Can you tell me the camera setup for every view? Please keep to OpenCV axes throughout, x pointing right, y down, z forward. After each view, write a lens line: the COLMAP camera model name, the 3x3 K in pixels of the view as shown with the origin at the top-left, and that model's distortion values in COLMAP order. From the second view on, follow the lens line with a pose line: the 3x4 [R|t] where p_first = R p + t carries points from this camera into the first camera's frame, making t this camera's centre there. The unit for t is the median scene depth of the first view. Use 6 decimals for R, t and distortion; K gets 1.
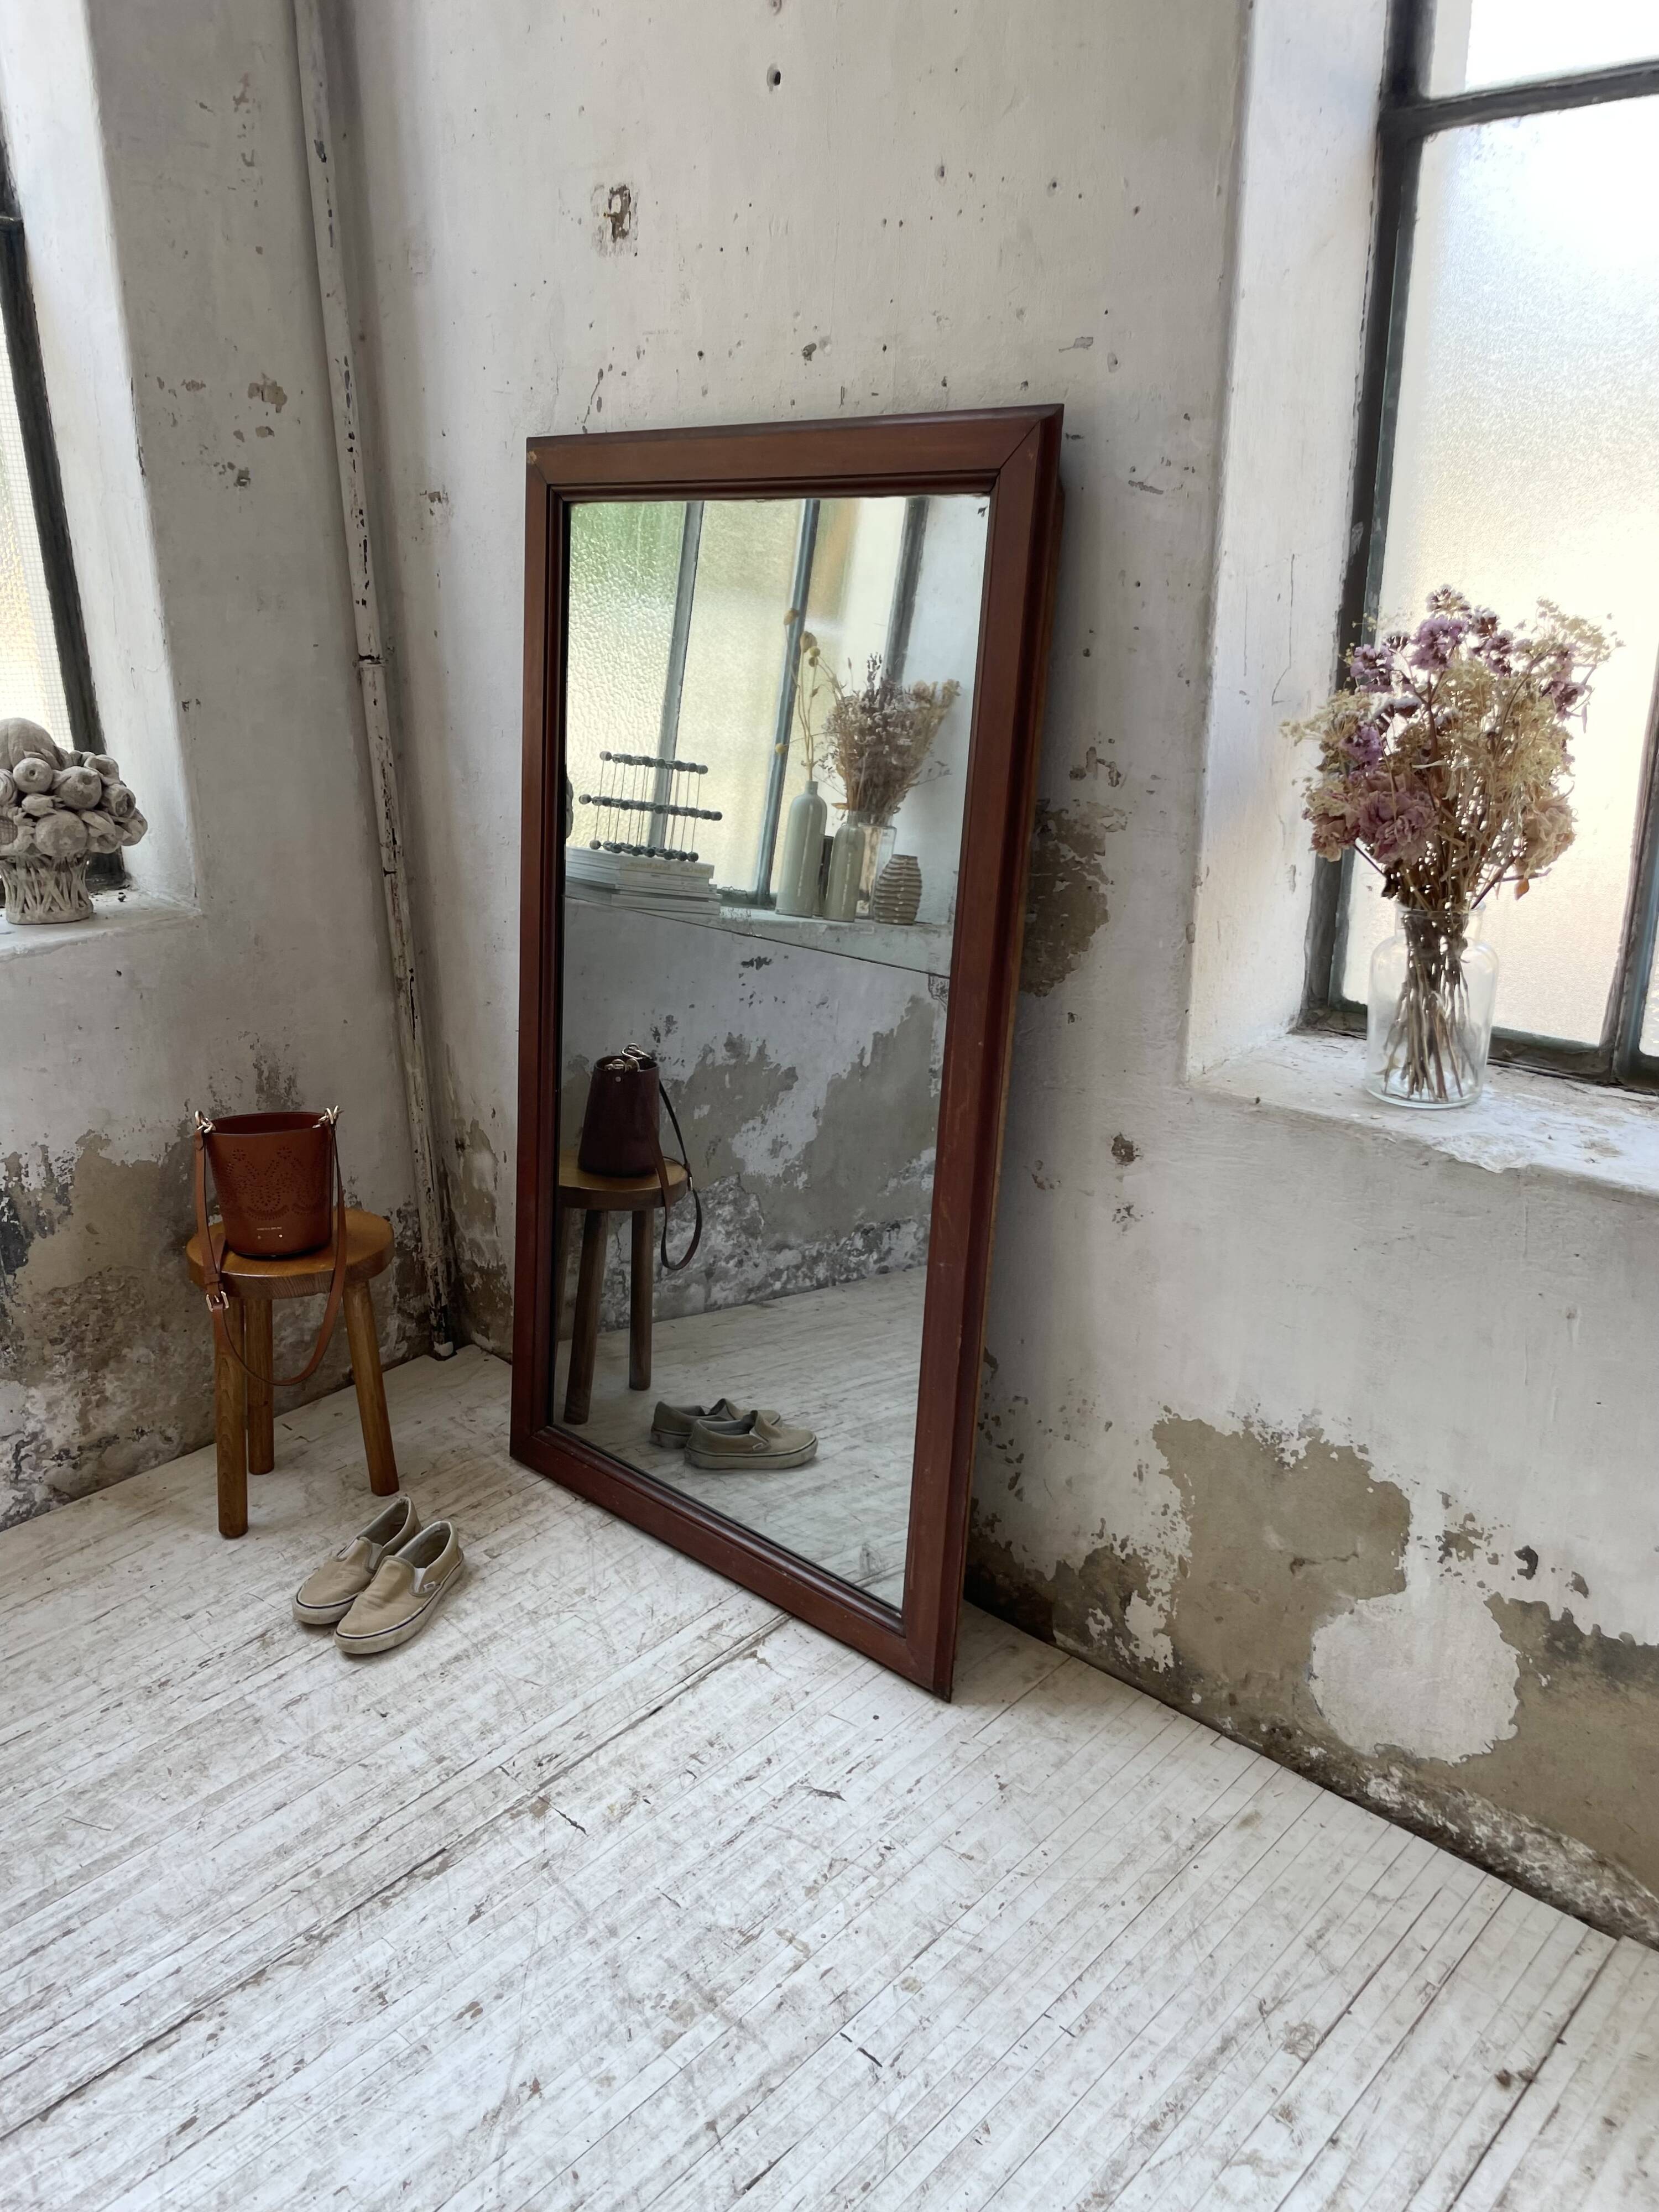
lens RADIAL K [[1685.4, 0, 808.7], [0, 1685.4, 1119.6], [0, 0, 1]] dist [0.077293, -0.108823]
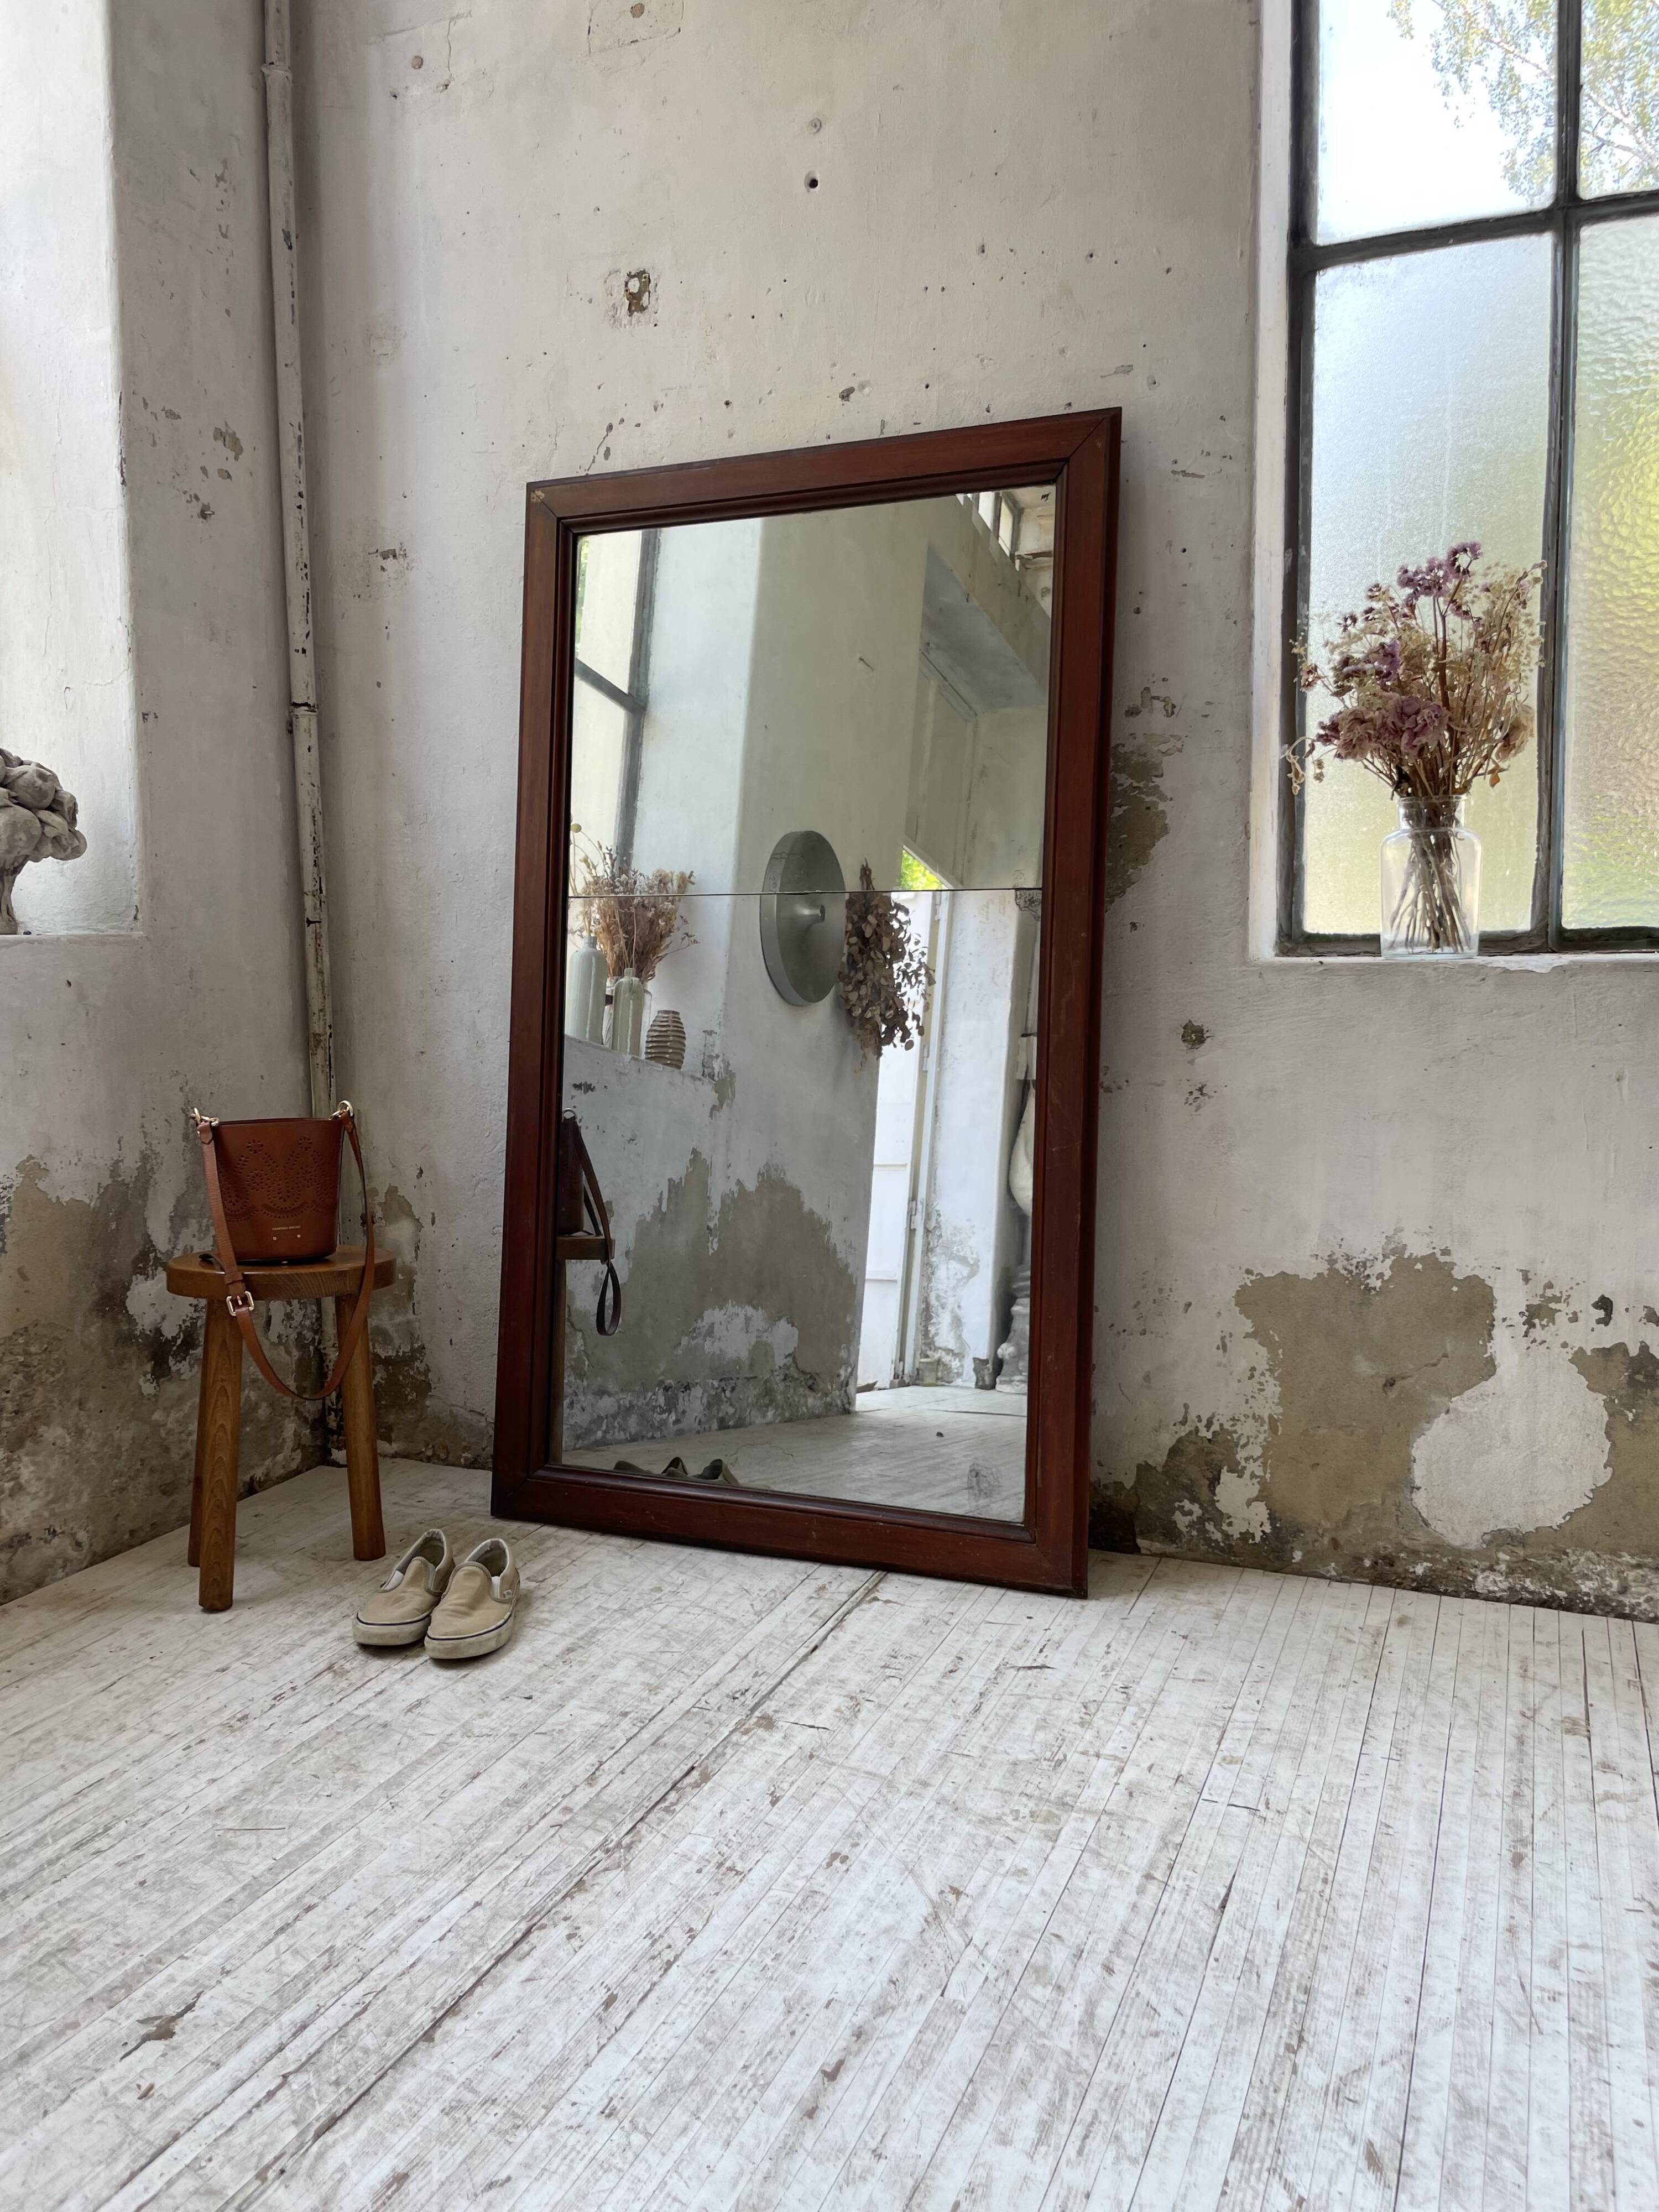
lens RADIAL K [[1684.0, 0, 843.1], [0, 1684.0, 1107.7], [0, 0, 1]] dist [0.079082, -0.112372]
pose [[0.931599, -0.026212, 0.362541, -0.411246], [0.115780, 0.966845, -0.227607, 0.273053], [-0.344555, 0.254014, 0.903747, 0.059974]]
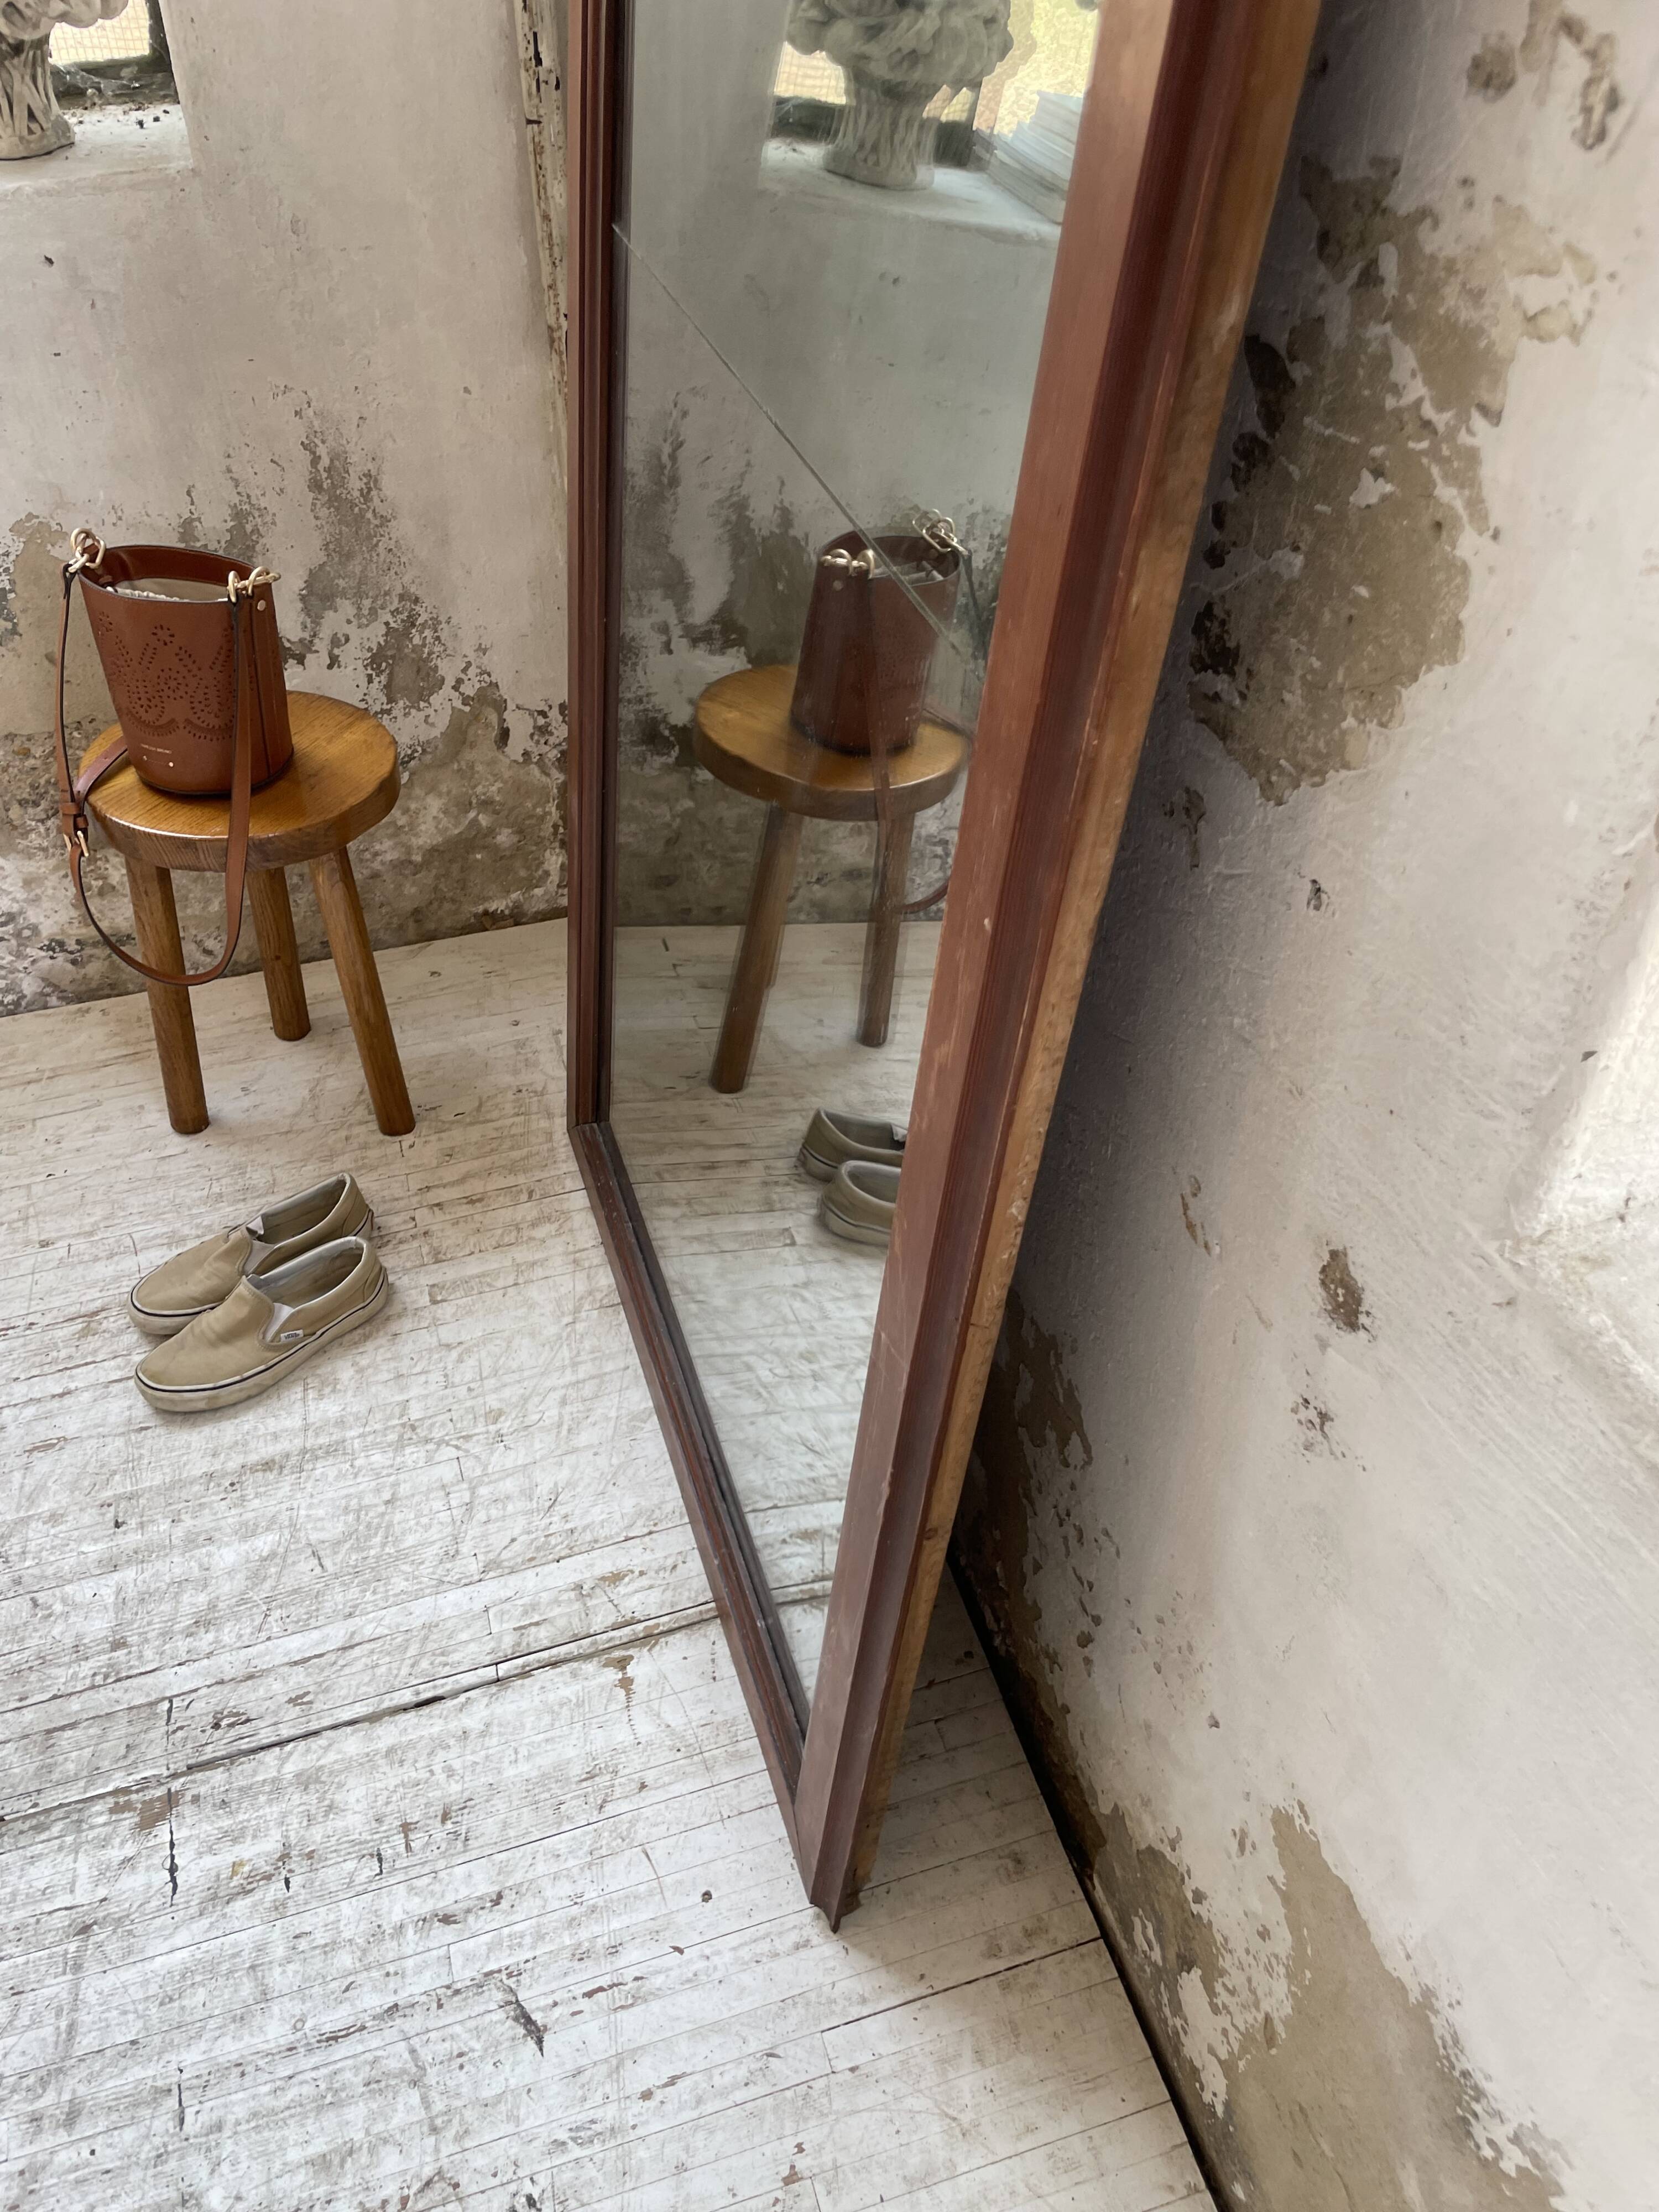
lens RADIAL K [[1685.4, 0, 808.2], [0, 1685.4, 1122.1], [0, 0, 1]] dist [0.077293, -0.108823]
pose [[0.870615, 0.335263, -0.360039, 0.188970], [-0.168098, 0.890516, 0.422757, -0.135400], [0.462356, -0.307537, 0.831654, 0.604961]]
